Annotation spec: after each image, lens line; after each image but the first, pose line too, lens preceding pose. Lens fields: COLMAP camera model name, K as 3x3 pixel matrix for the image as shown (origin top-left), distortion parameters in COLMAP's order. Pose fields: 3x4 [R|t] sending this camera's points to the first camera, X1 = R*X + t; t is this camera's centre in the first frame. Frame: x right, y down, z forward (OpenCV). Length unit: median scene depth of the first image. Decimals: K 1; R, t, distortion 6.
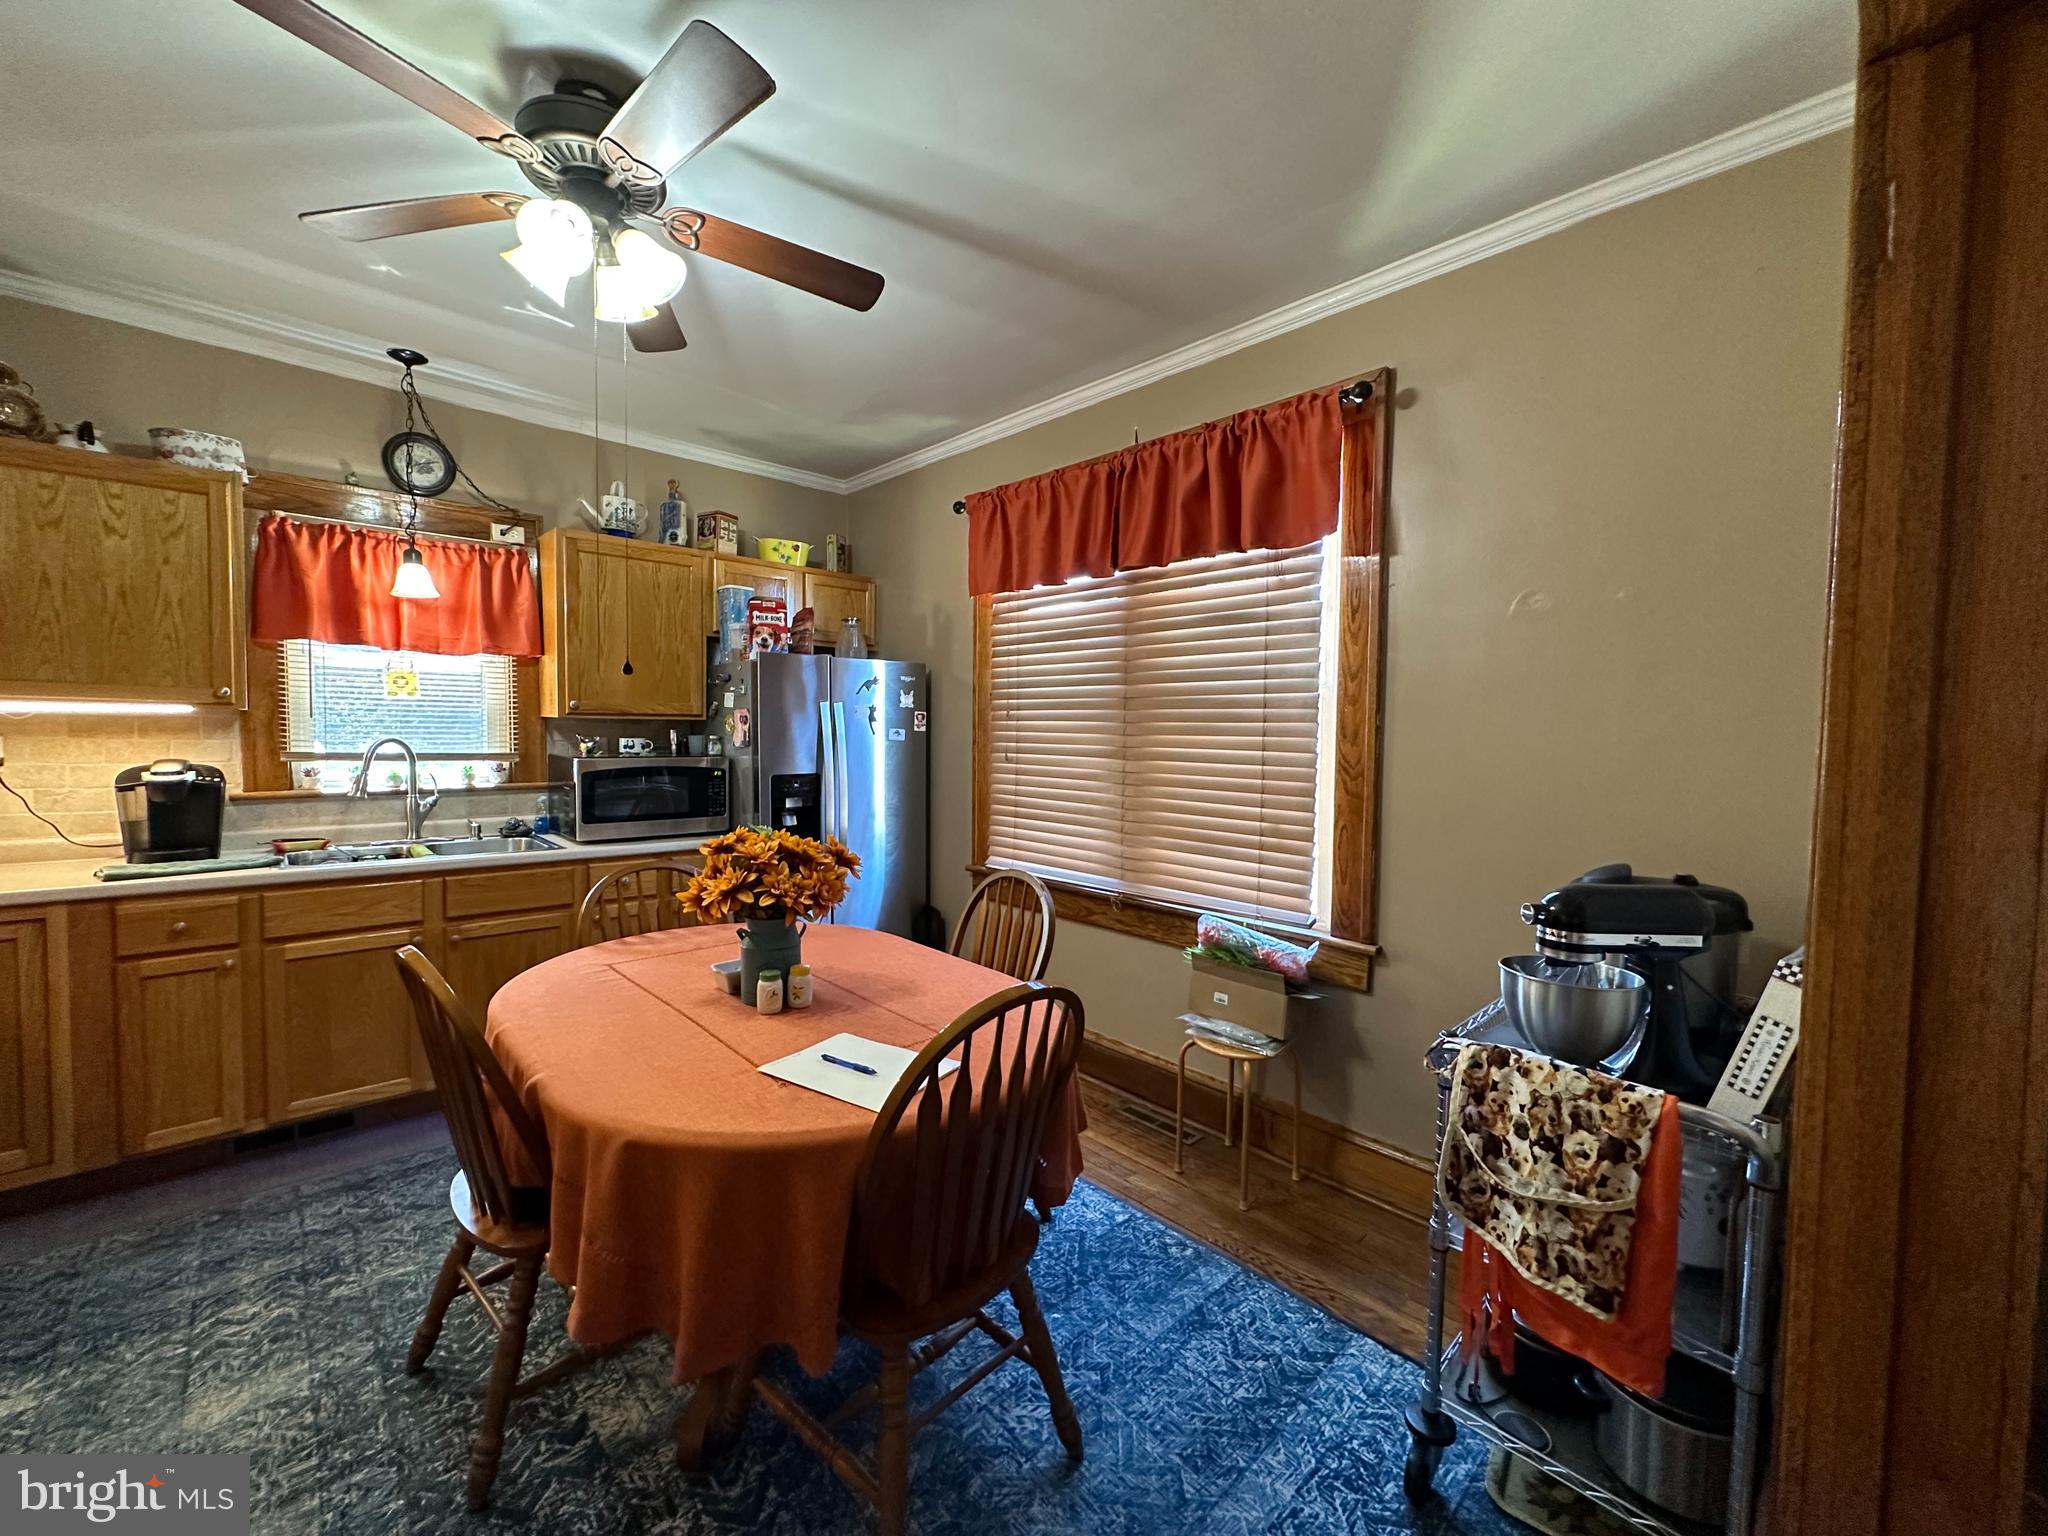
lens RADIAL K [[819.5, 0, 1024.7], [0, 819.5, 767.9], [0, 0, 1]] dist [-0.004323, 0.000572]
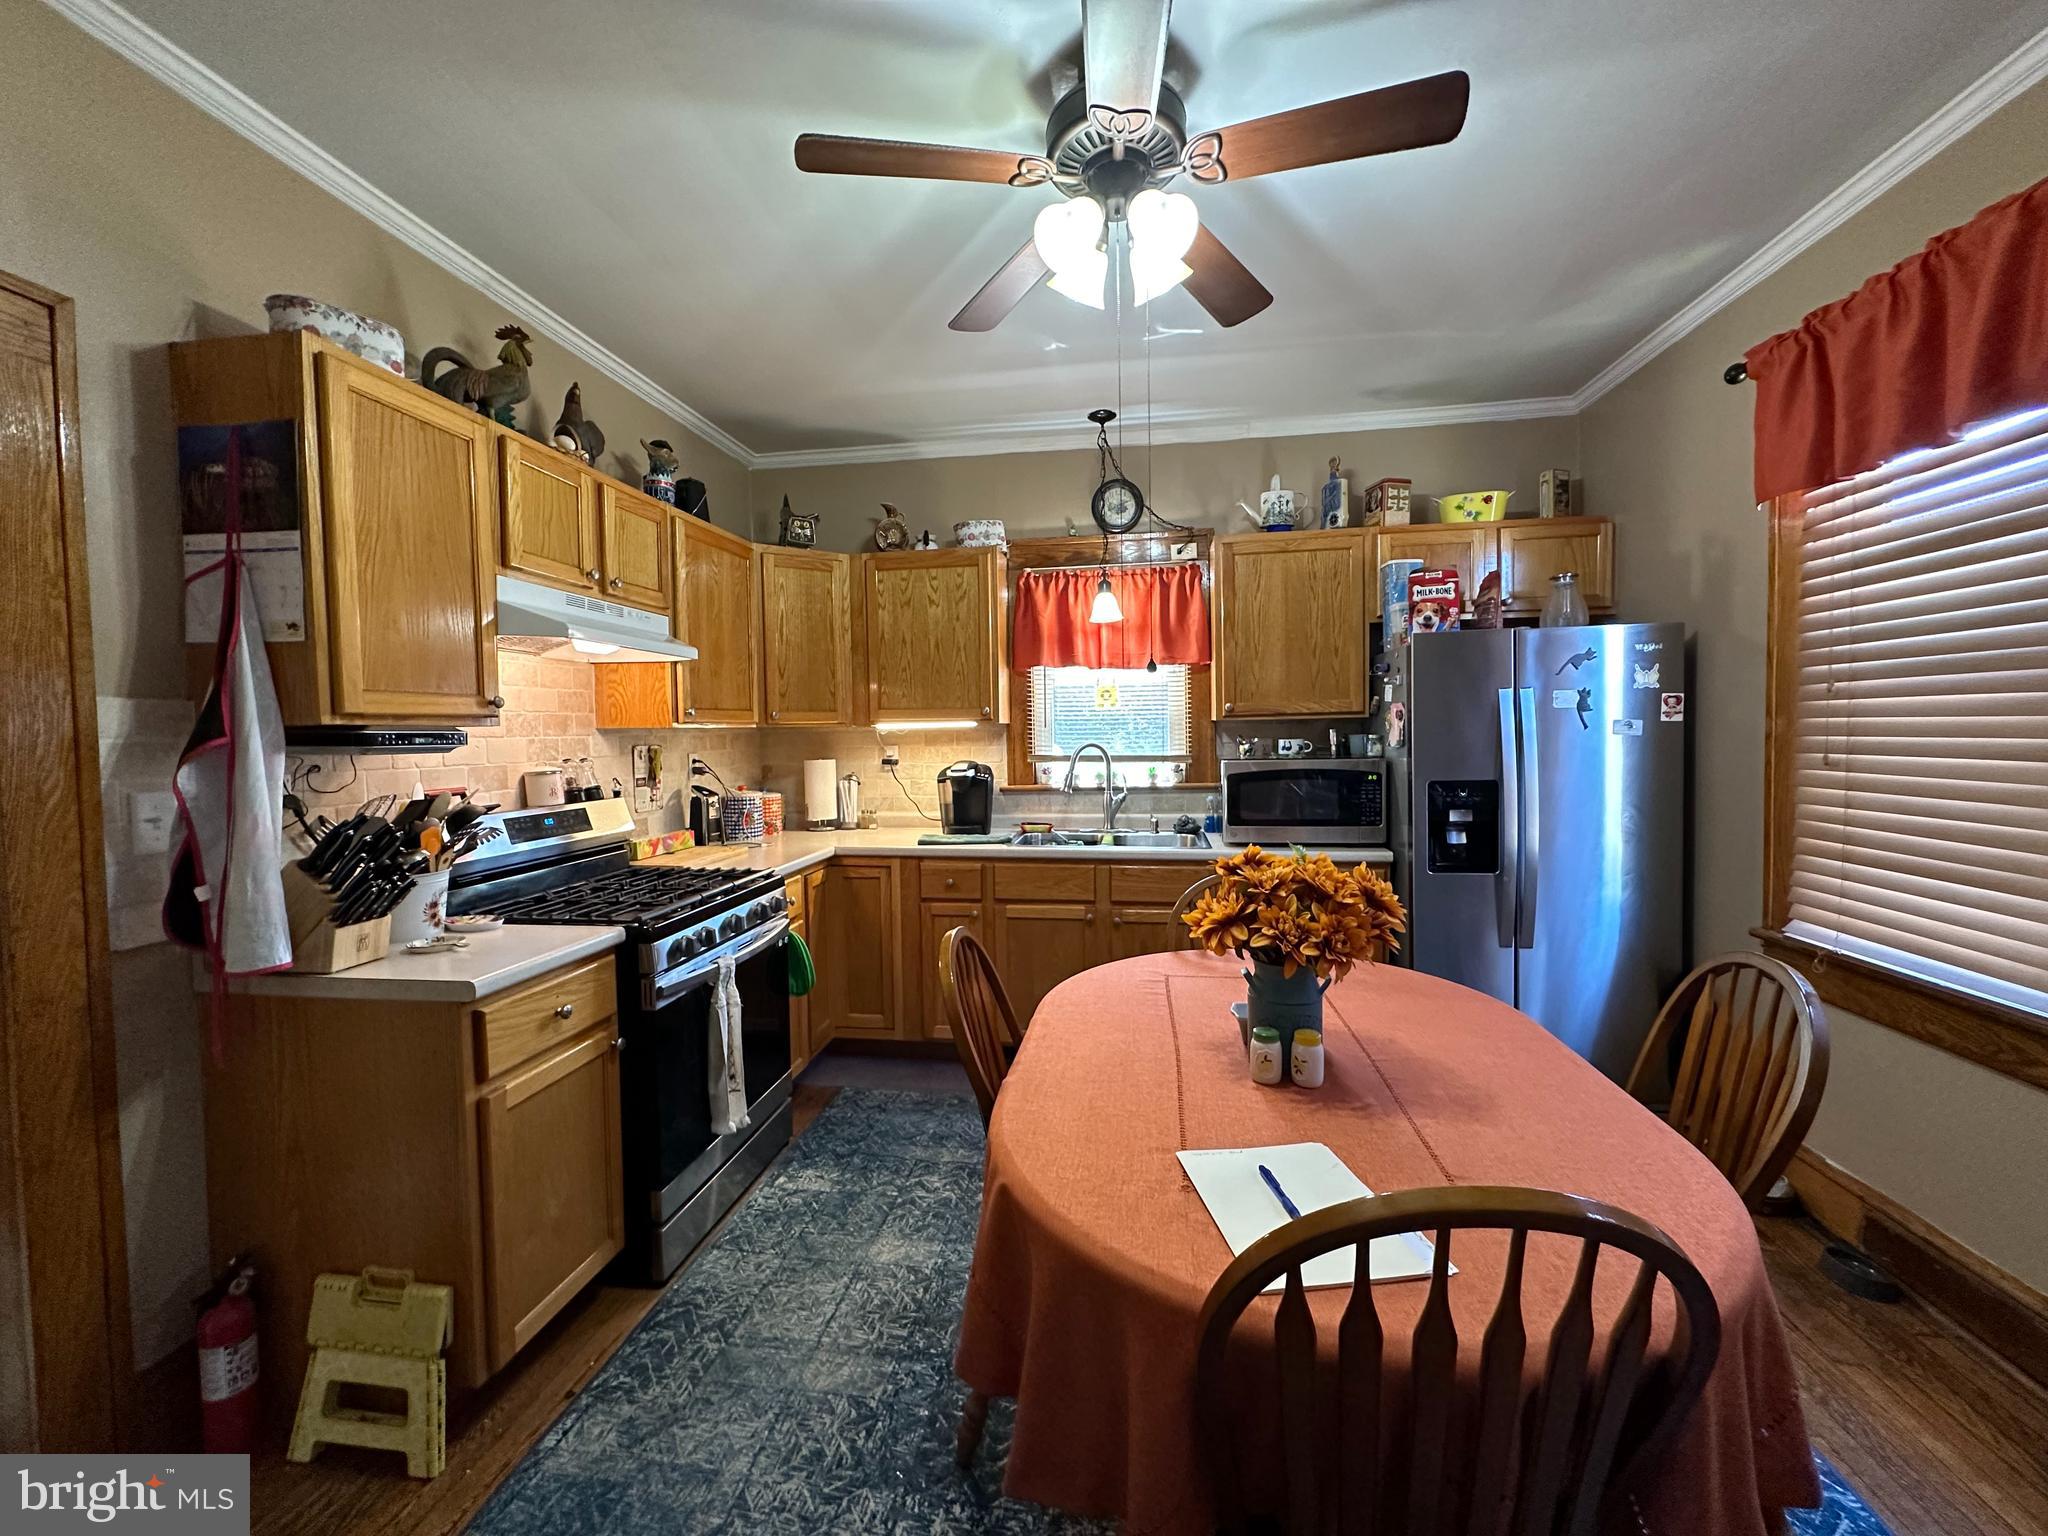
lens RADIAL K [[819.5, 0, 1021.0], [0, 819.5, 767.4], [0, 0, 1]] dist [-0.004323, 0.000572]
pose [[0.614076, 0.009904, -0.789185, 0.100827], [-0.010125, 0.999938, 0.004670, -0.005203], [0.789182, 0.005123, 0.614138, 0.188182]]
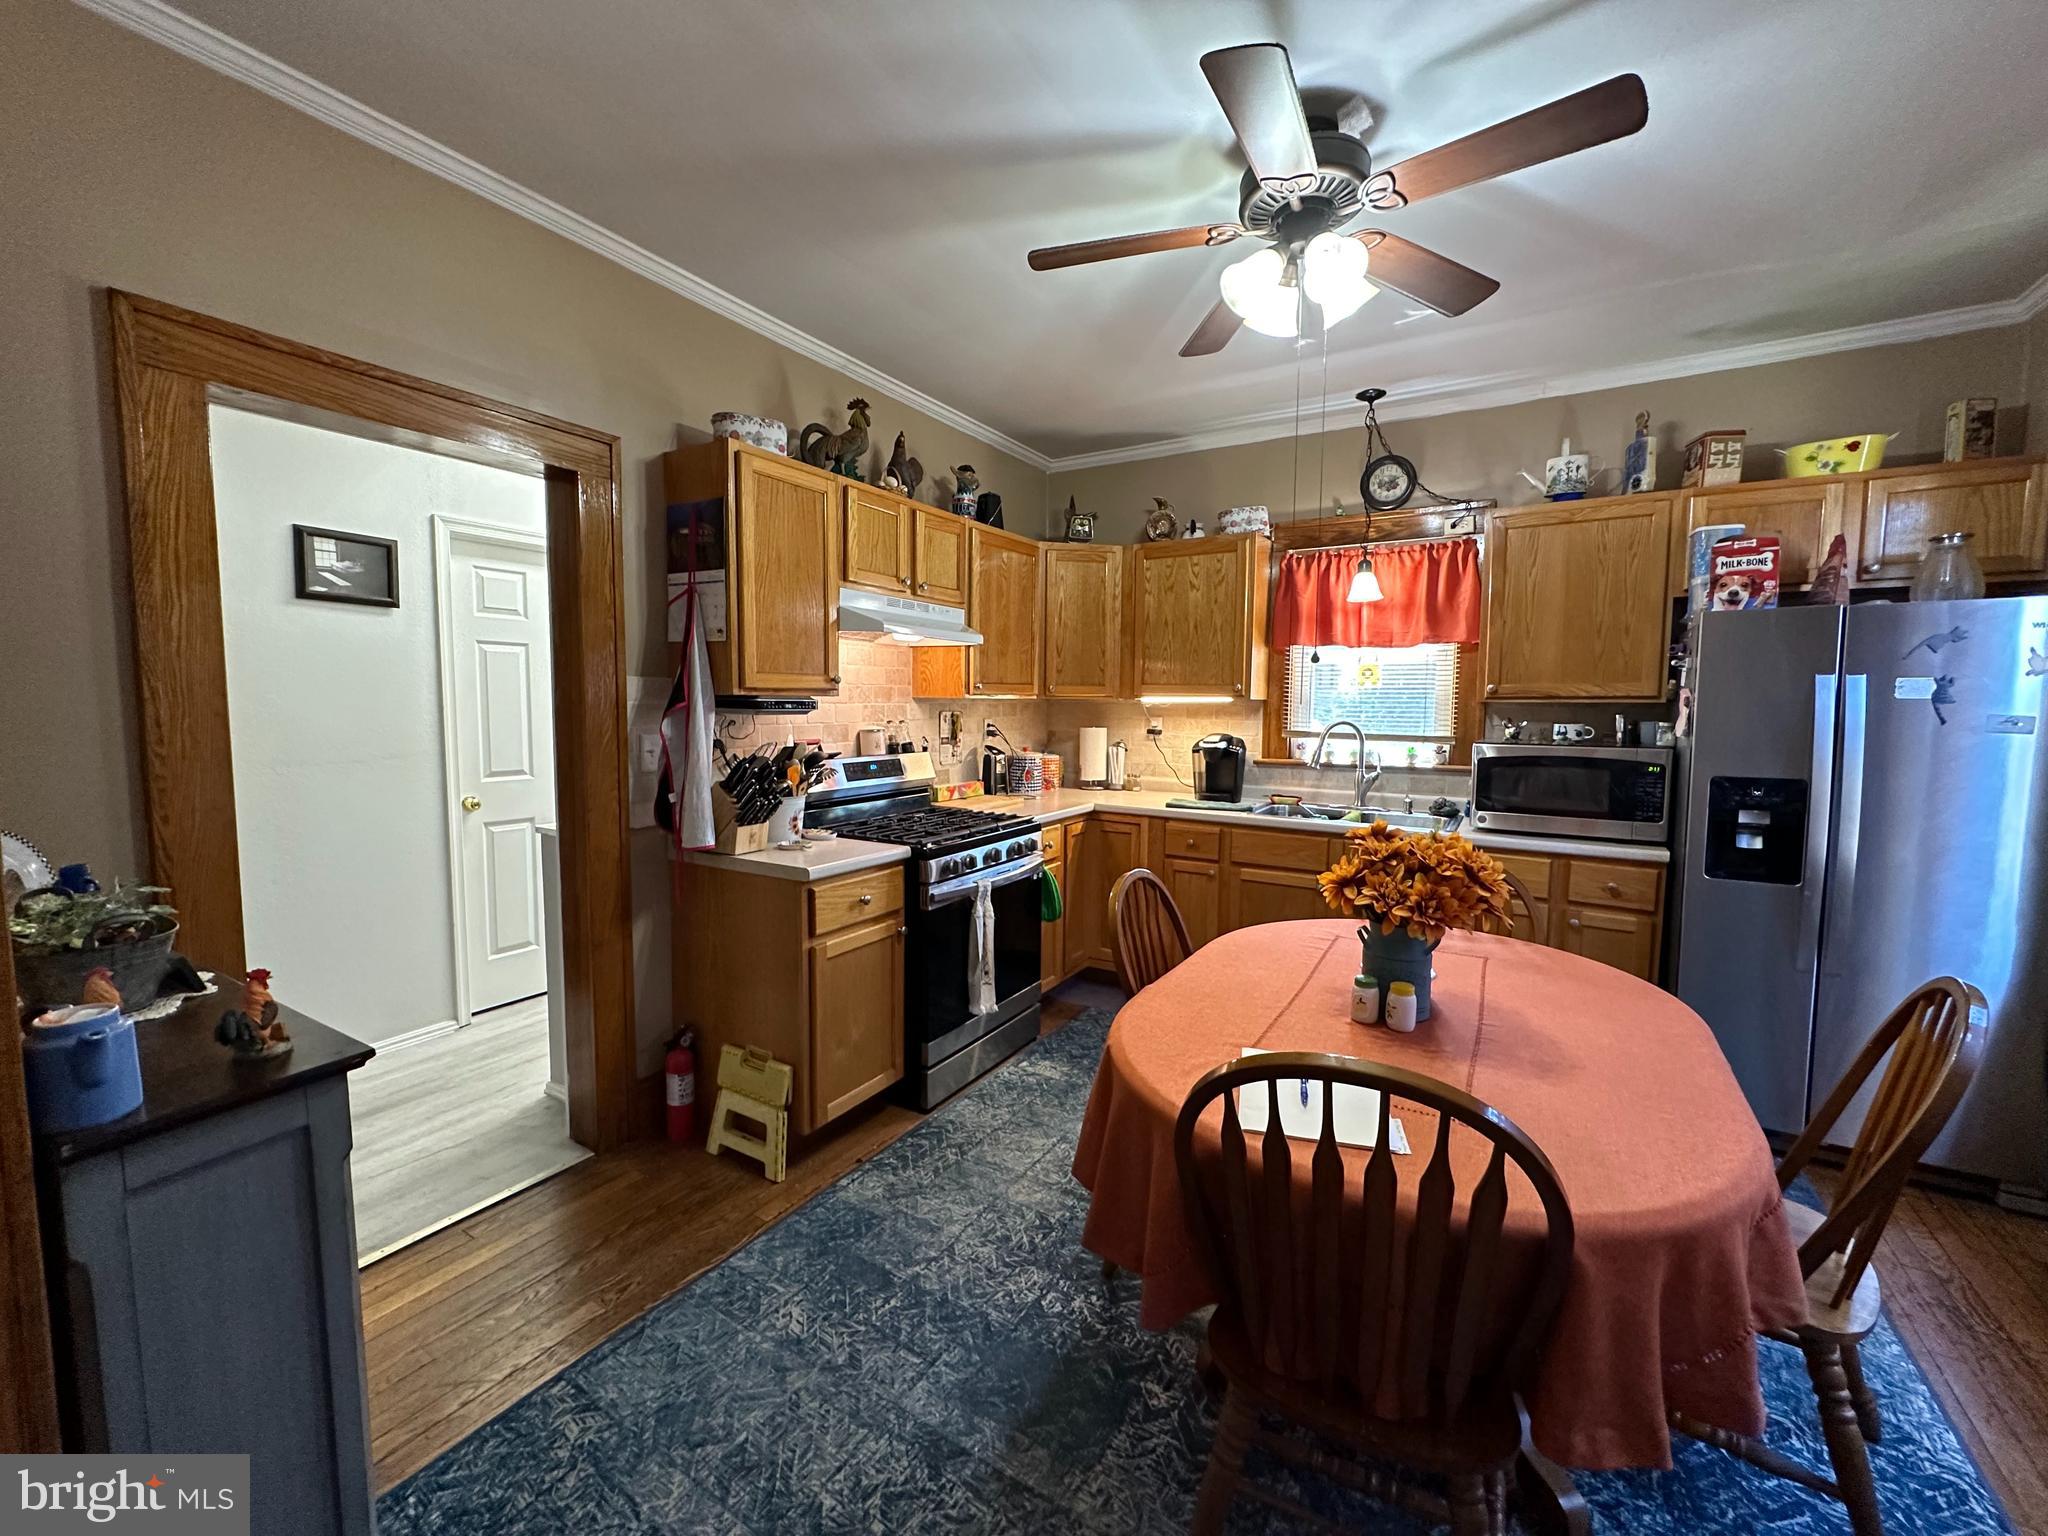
lens RADIAL K [[819.5, 0, 1019.3], [0, 819.5, 768.2], [0, 0, 1]] dist [-0.004323, 0.000572]
pose [[0.258442, 0.067217, -0.963685, 0.274616], [-0.046795, 0.997276, 0.057011, -0.012849], [0.964893, 0.030362, 0.260884, 0.219907]]
